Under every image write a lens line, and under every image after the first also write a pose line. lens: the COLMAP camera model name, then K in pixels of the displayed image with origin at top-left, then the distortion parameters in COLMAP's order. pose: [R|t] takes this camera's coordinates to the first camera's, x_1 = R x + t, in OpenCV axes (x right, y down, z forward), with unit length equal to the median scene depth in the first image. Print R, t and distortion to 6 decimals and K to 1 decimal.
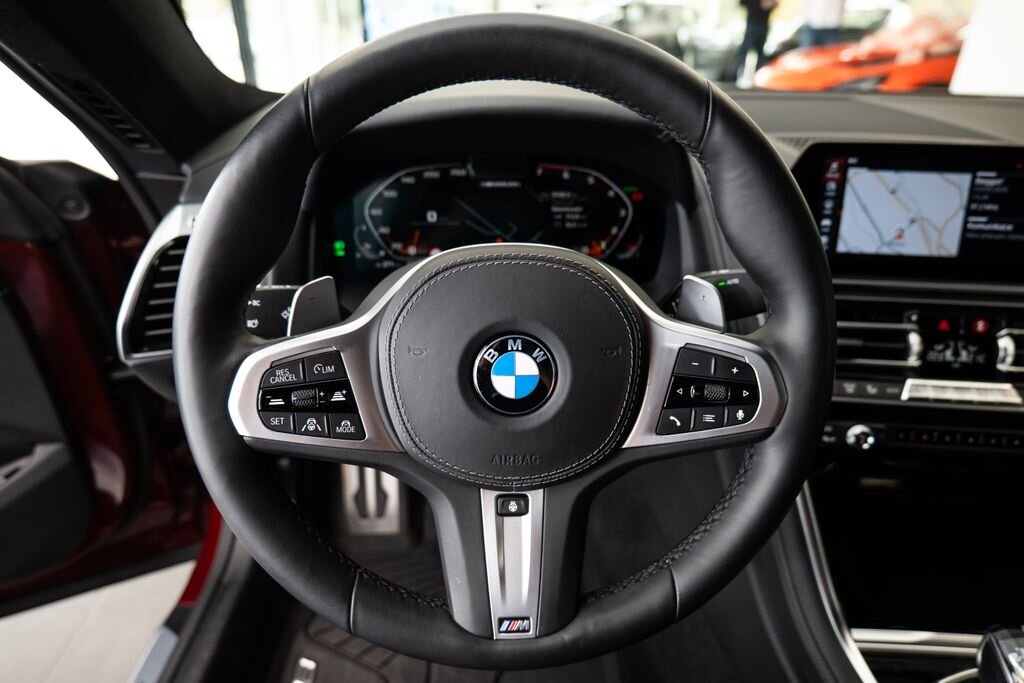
lens RADIAL K [[666.7, 0, 522.7], [0, 666.7, 361.9], [0, 0, 1]] dist [-0.001657, 0.003553]
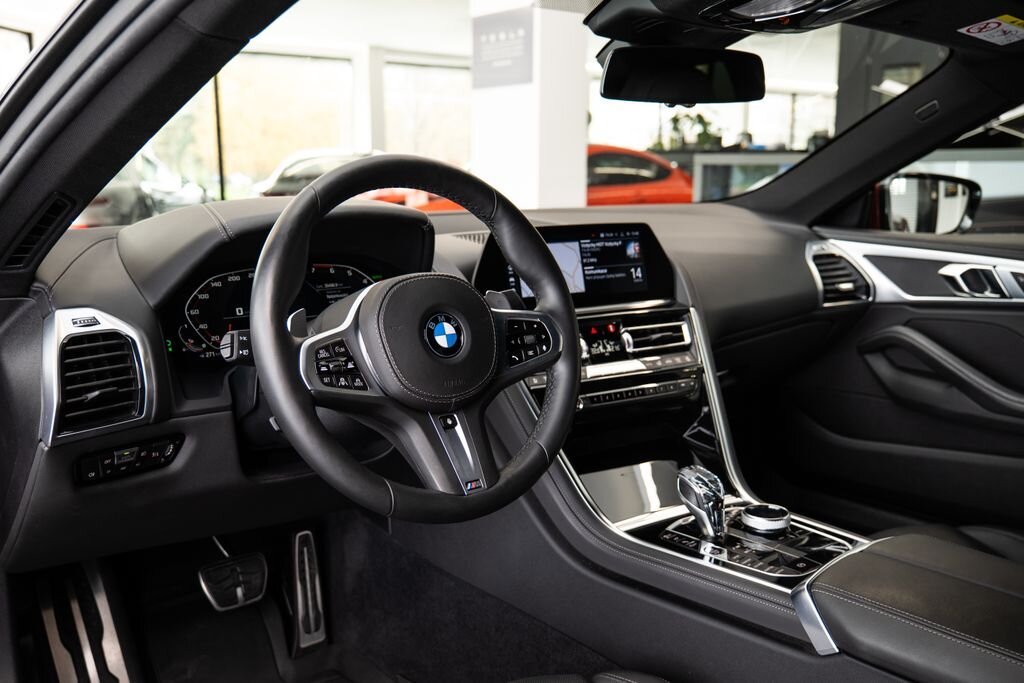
lens RADIAL K [[882.9, 0, 510.3], [0, 882.9, 344.2], [0, 0, 1]] dist [-0.008235, -0.016762]
pose [[0.821949, -0.137132, 0.552806, -0.691178], [0.287318, 0.937869, -0.194550, 0.324887], [-0.491781, 0.318741, 0.810281, -0.588306]]
